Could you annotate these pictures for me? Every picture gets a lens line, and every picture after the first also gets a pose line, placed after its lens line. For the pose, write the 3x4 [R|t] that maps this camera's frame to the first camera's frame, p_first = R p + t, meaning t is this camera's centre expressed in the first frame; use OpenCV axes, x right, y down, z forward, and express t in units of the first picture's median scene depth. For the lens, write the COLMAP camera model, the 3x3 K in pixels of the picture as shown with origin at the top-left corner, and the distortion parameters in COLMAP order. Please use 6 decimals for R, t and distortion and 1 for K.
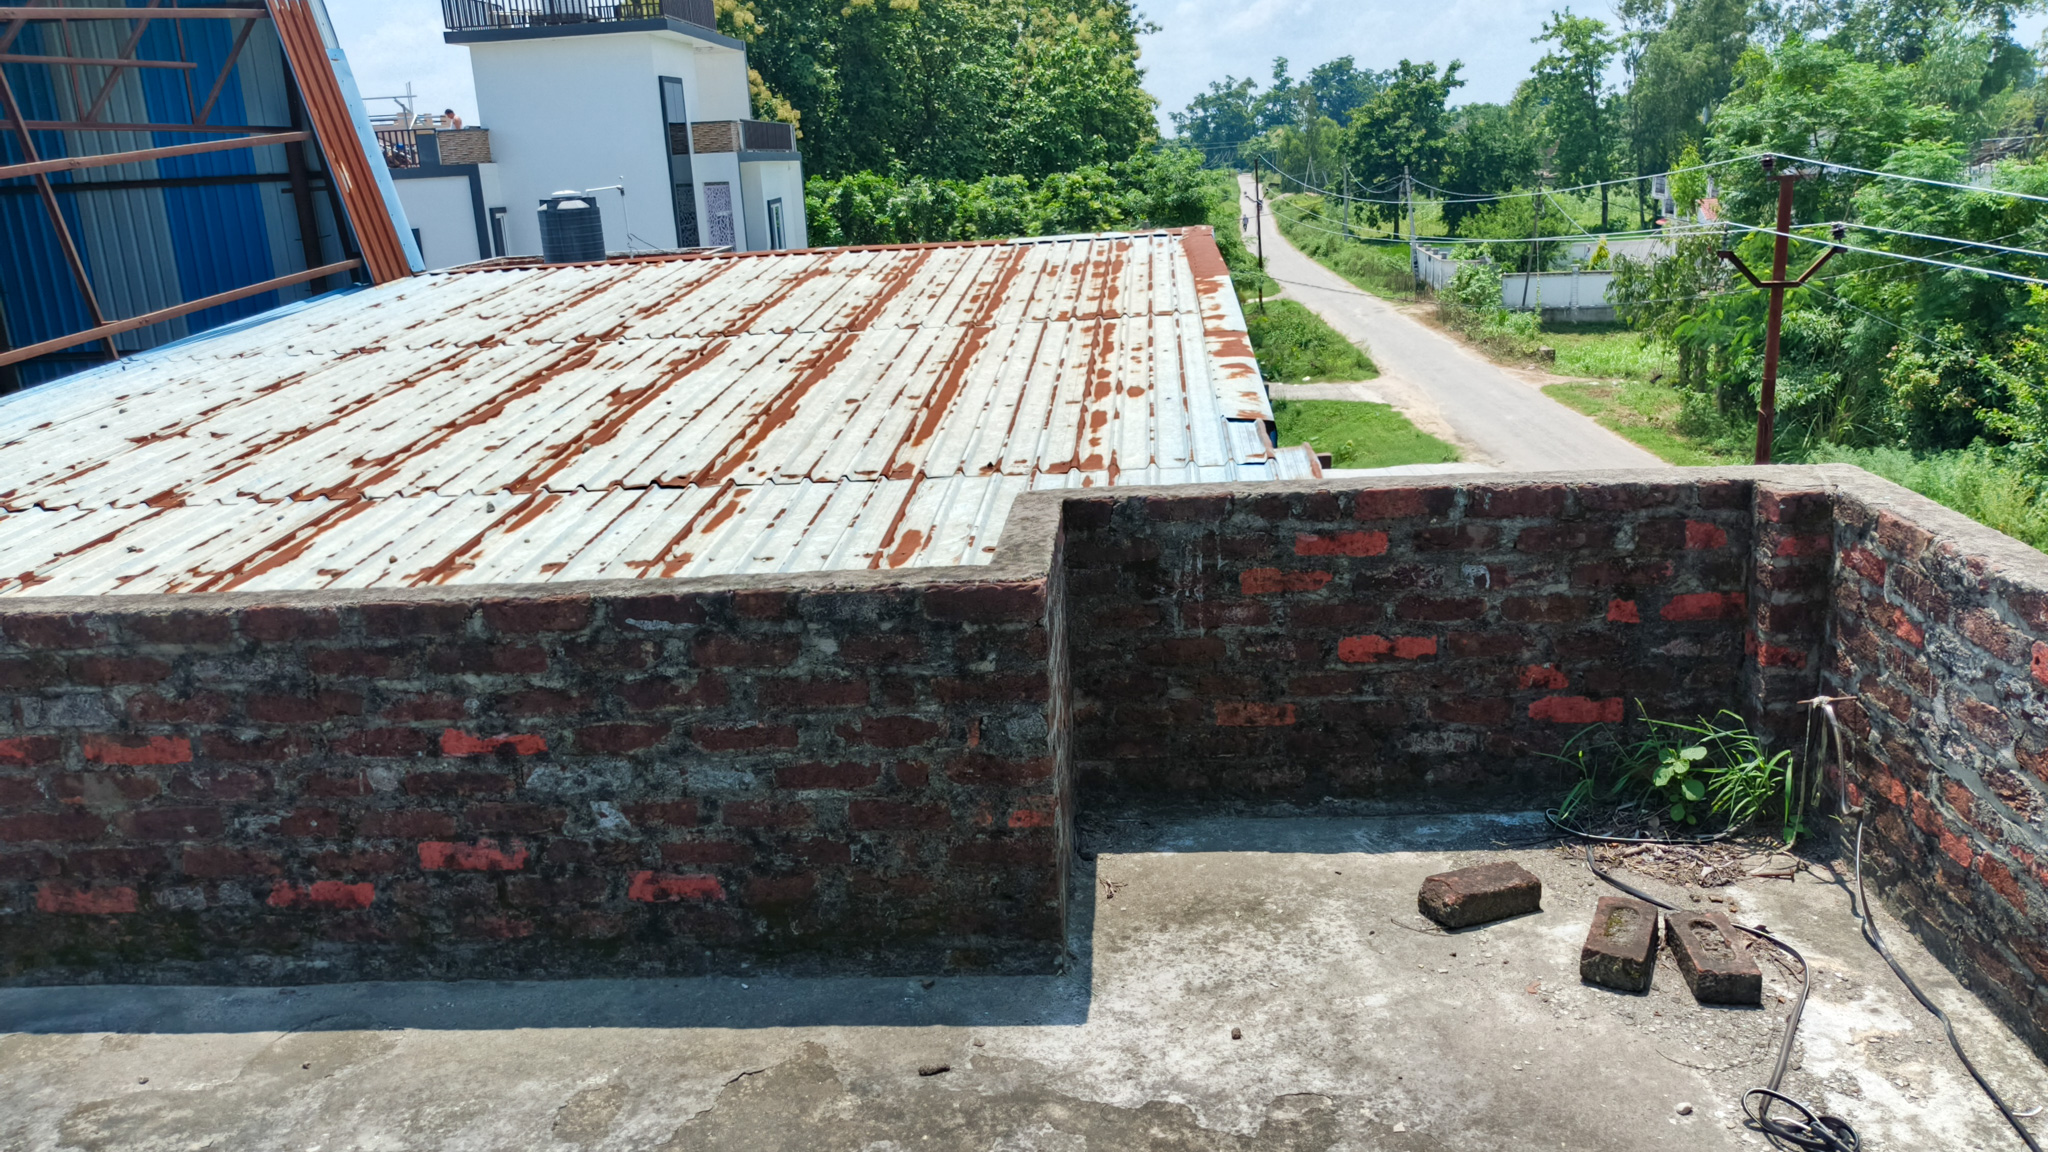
lens RADIAL K [[1523.8, 0, 1020.8], [0, 1523.8, 560.5], [0, 0, 1]] dist [0.047467, -0.051421]
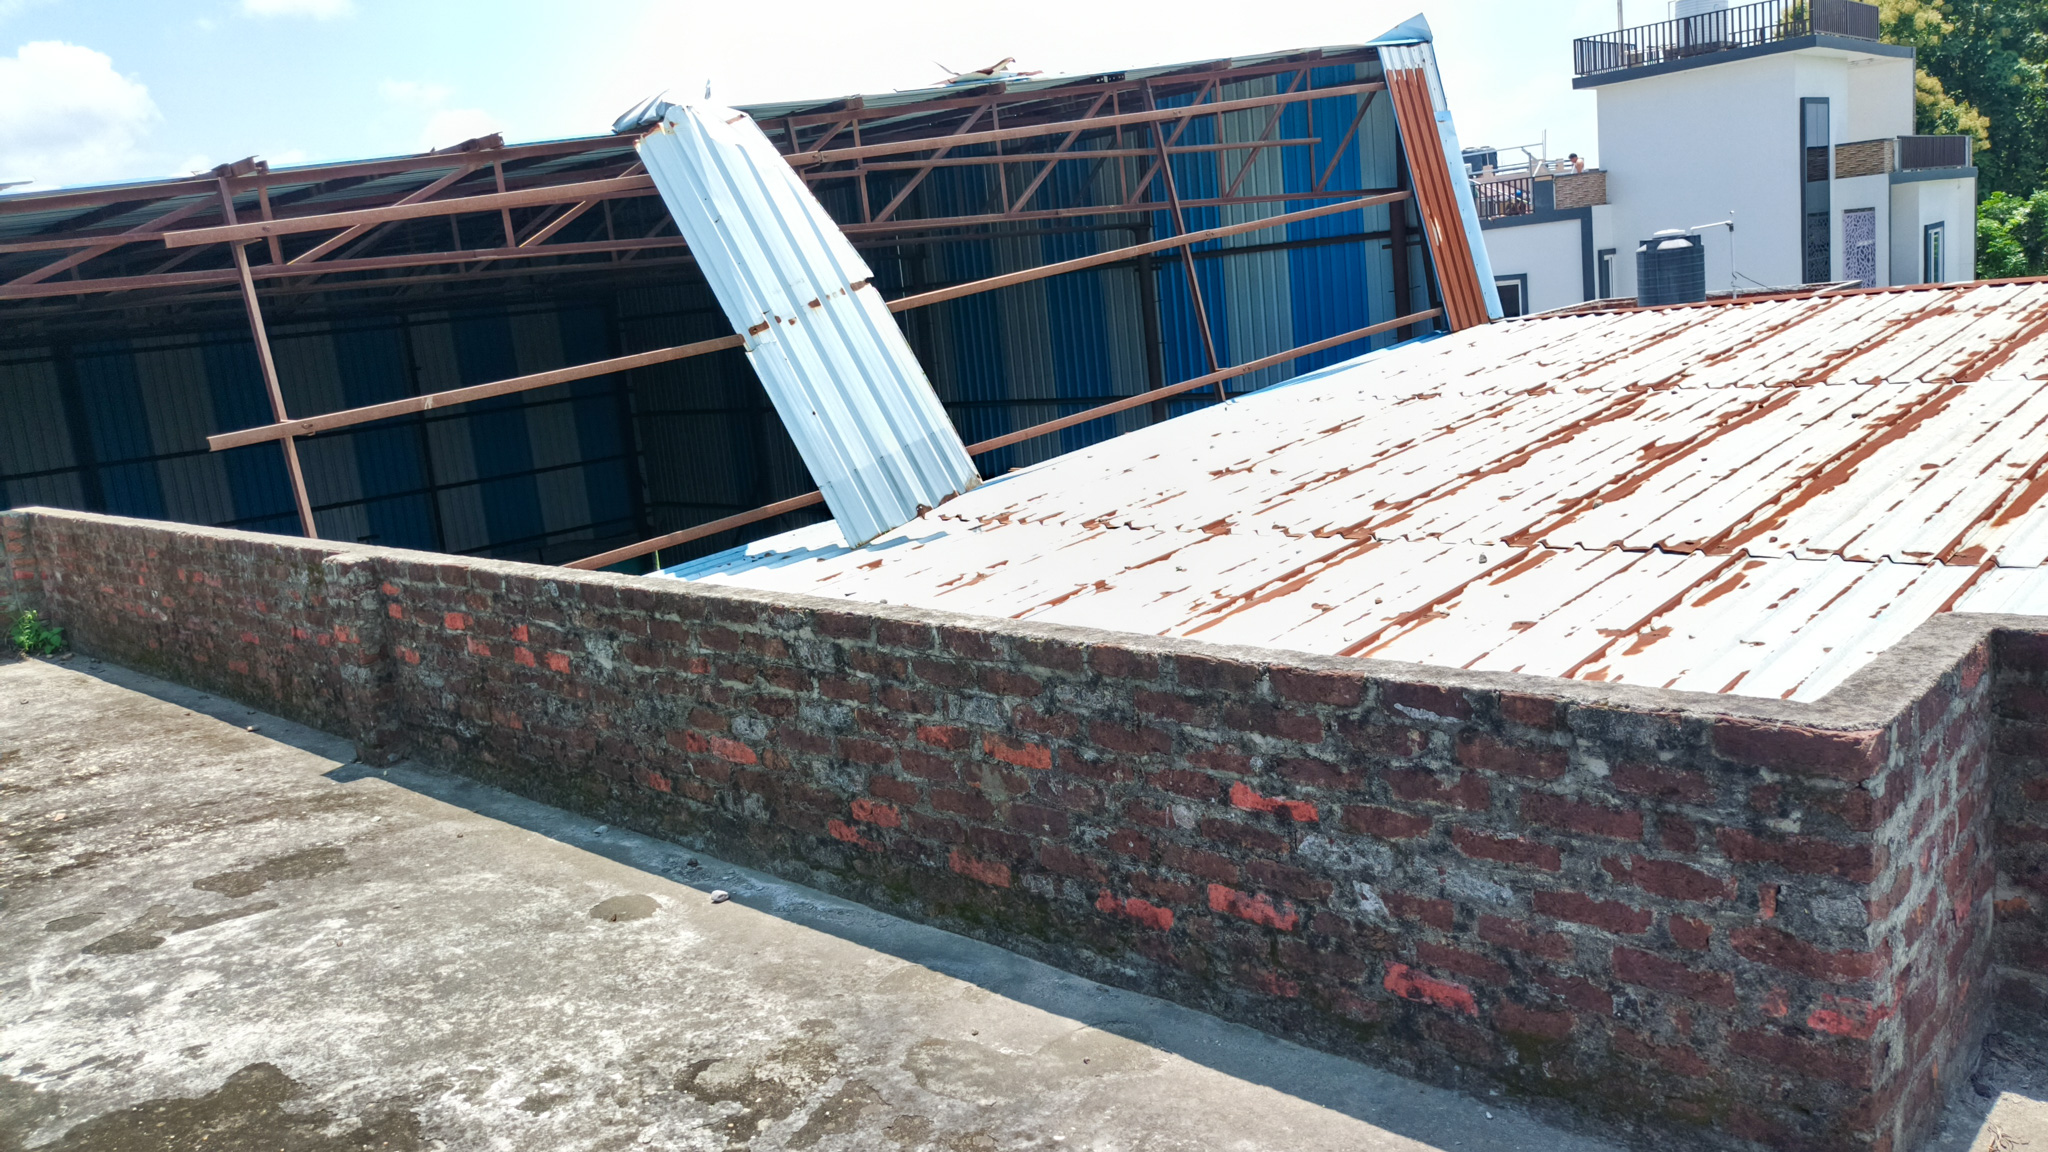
lens RADIAL K [[1523.8, 0, 1020.8], [0, 1523.8, 560.5], [0, 0, 1]] dist [0.047467, -0.051421]
pose [[0.772863, 0.085770, -0.628750, 0.143574], [-0.102182, 0.994715, 0.010091, -0.033465], [0.626292, 0.056448, 0.777542, 0.075012]]
